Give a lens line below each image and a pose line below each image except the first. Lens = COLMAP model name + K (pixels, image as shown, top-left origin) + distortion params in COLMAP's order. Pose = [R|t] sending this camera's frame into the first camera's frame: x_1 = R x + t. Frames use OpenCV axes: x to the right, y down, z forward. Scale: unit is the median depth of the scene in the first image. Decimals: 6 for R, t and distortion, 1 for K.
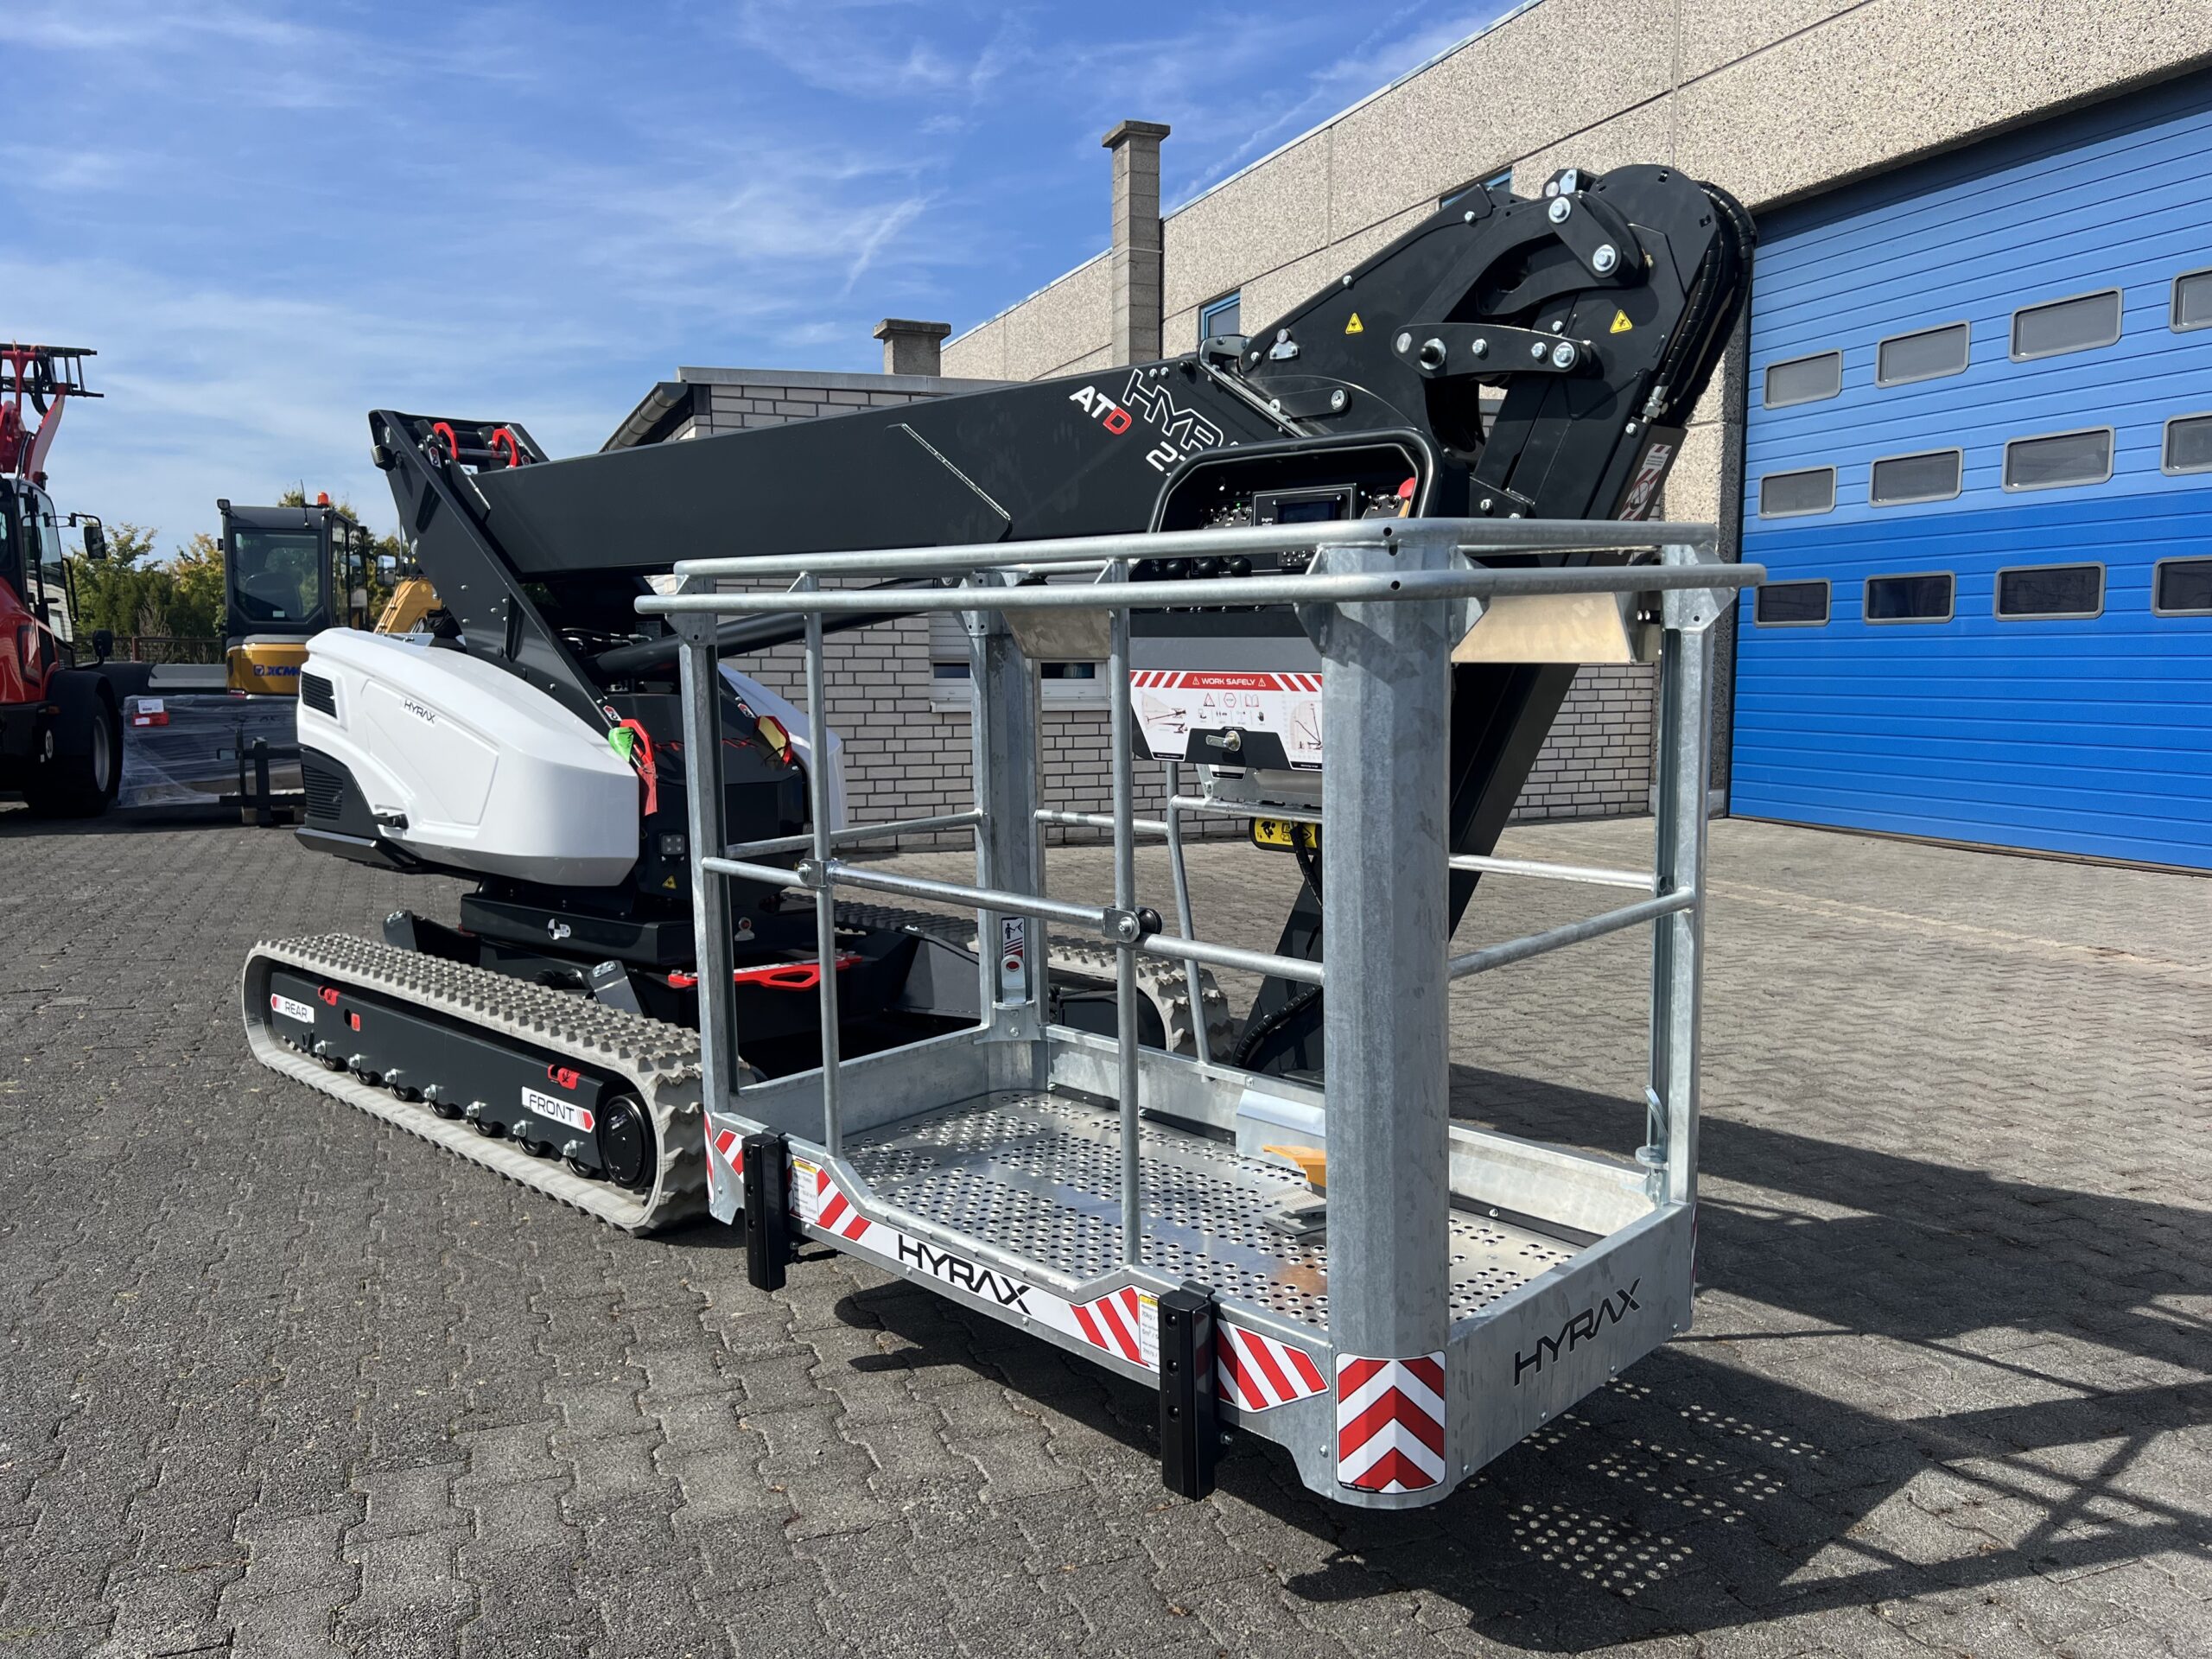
lens RADIAL K [[1682.8, 0, 1093.6], [0, 1682.8, 832.3], [0, 0, 1]] dist [0.018321, -0.006910]
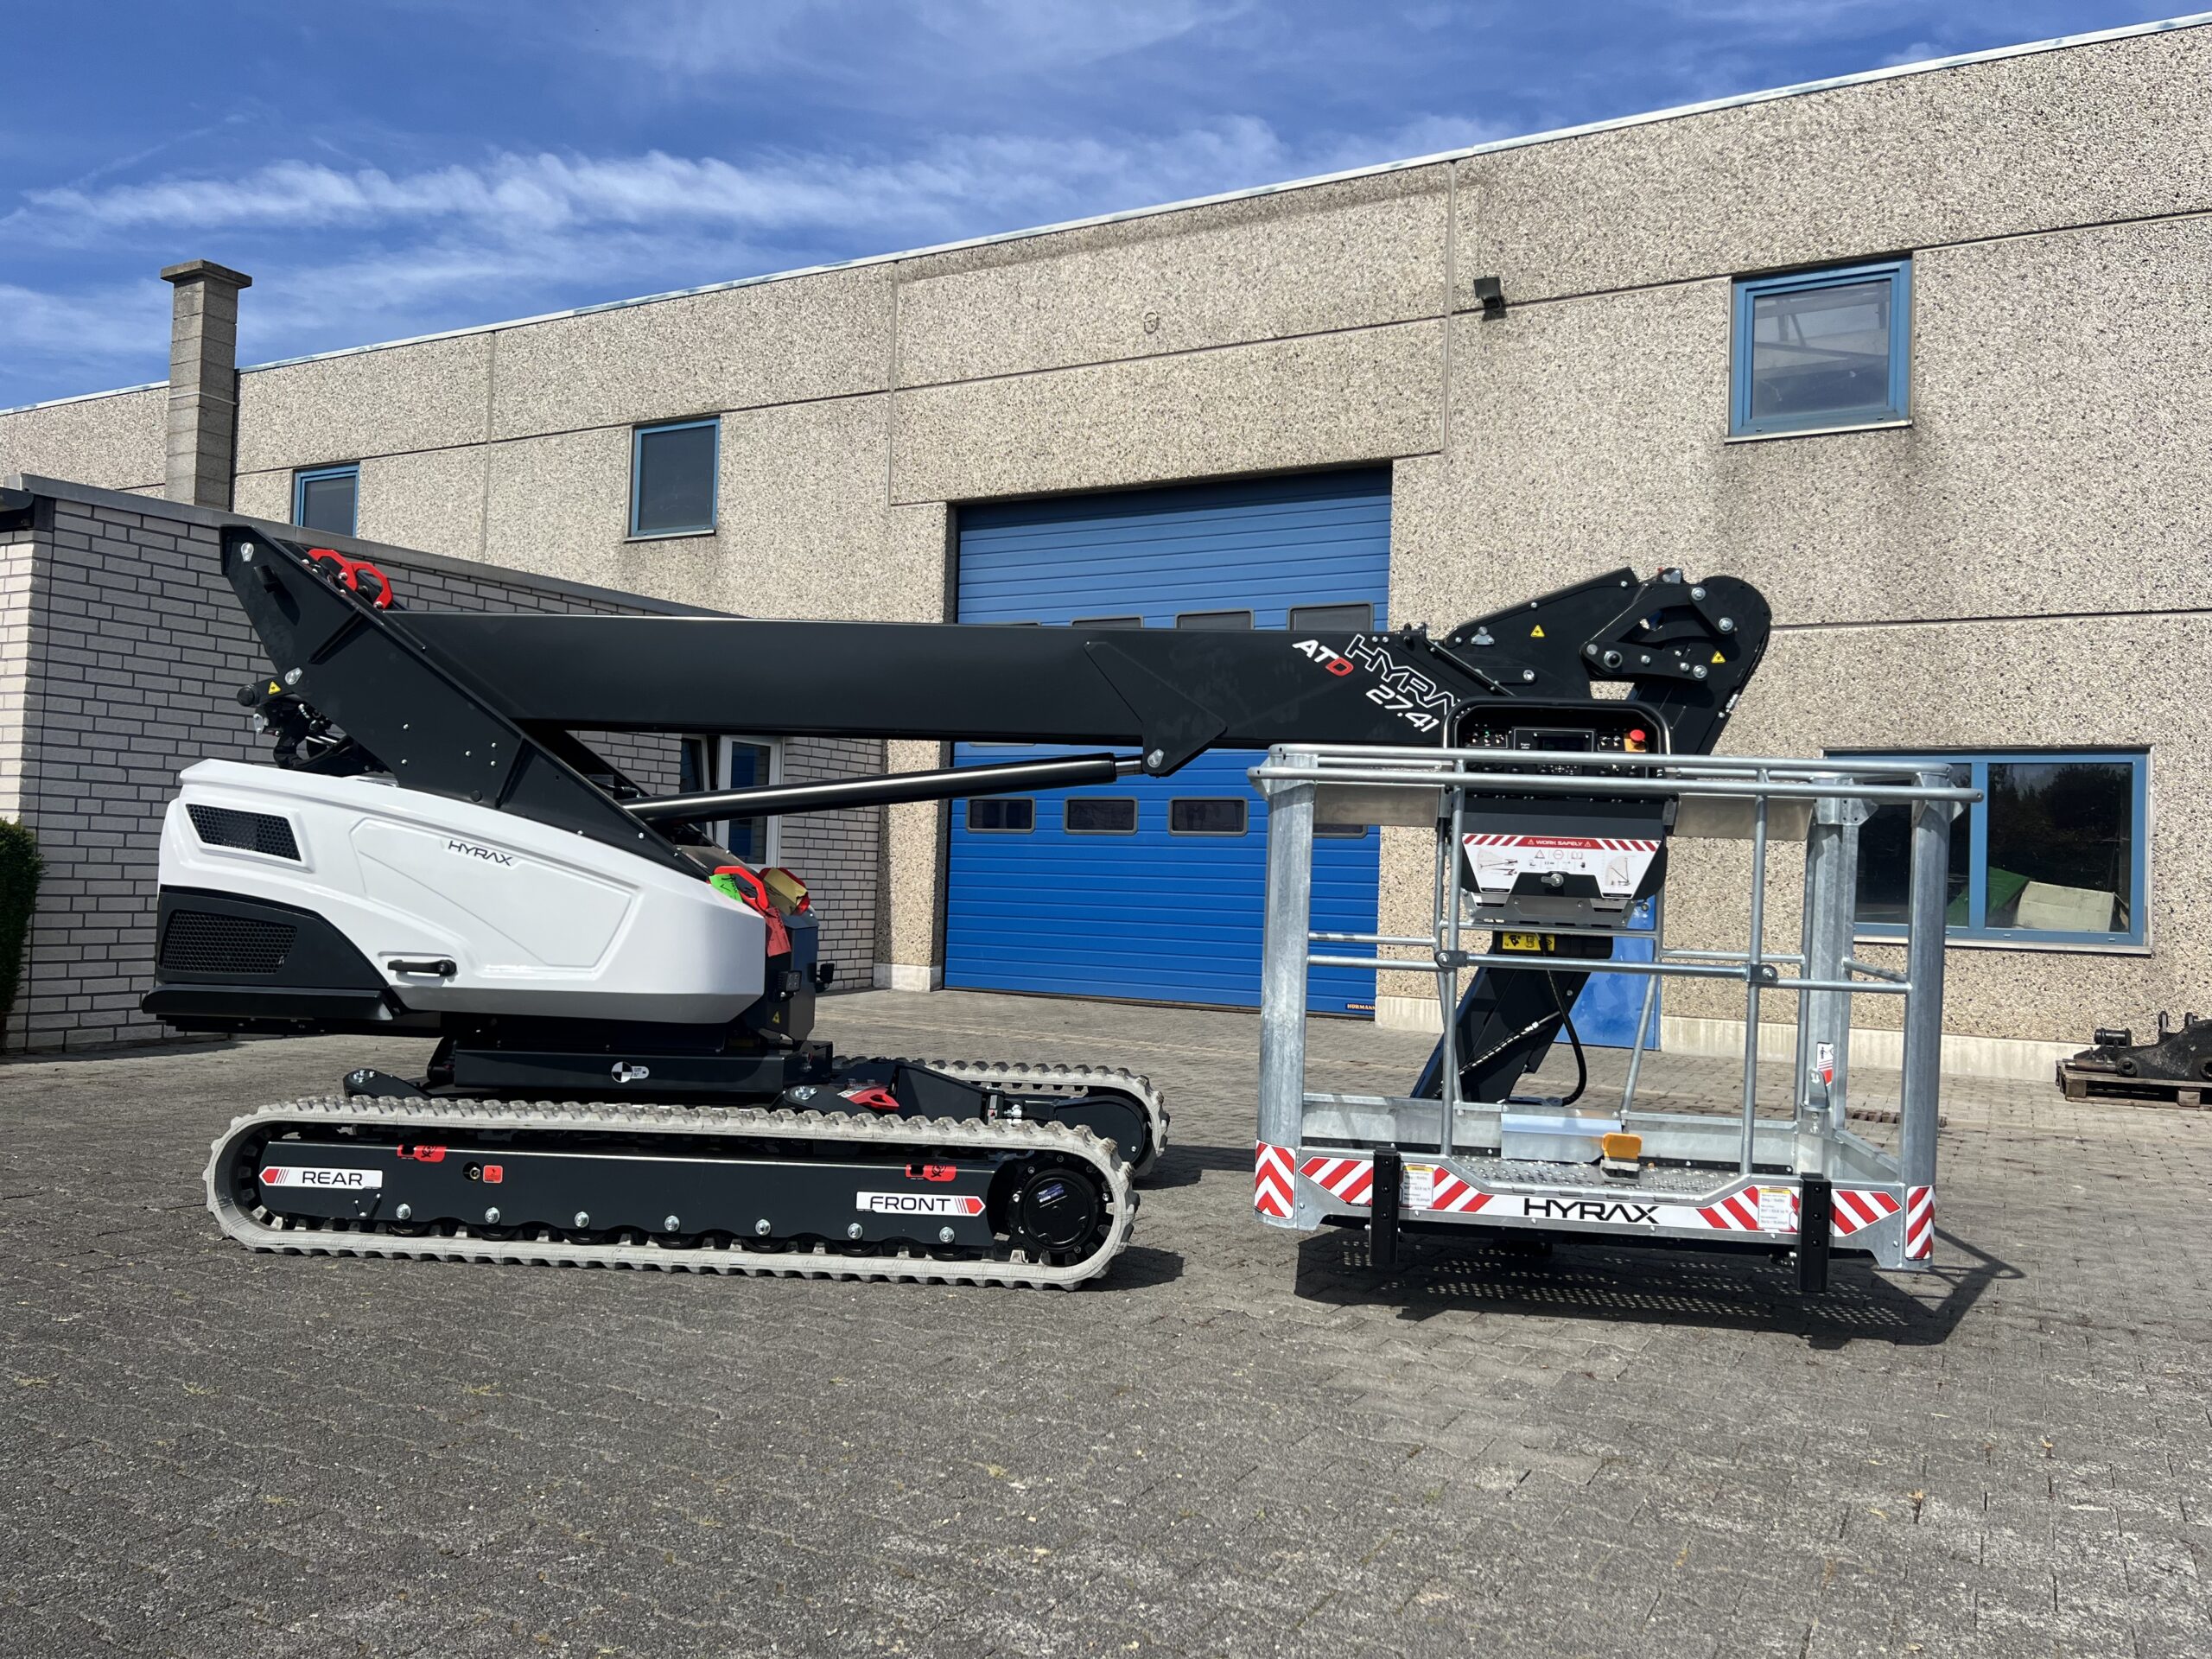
lens RADIAL K [[1671.5, 0, 1114.6], [0, 1671.5, 825.6], [0, 0, 1]] dist [0.049166, -0.052914]
pose [[0.770354, 0.046986, 0.635883, -0.346945], [0.032683, 0.993060, -0.112973, 0.016252], [-0.636778, 0.107812, 0.763472, 0.011611]]
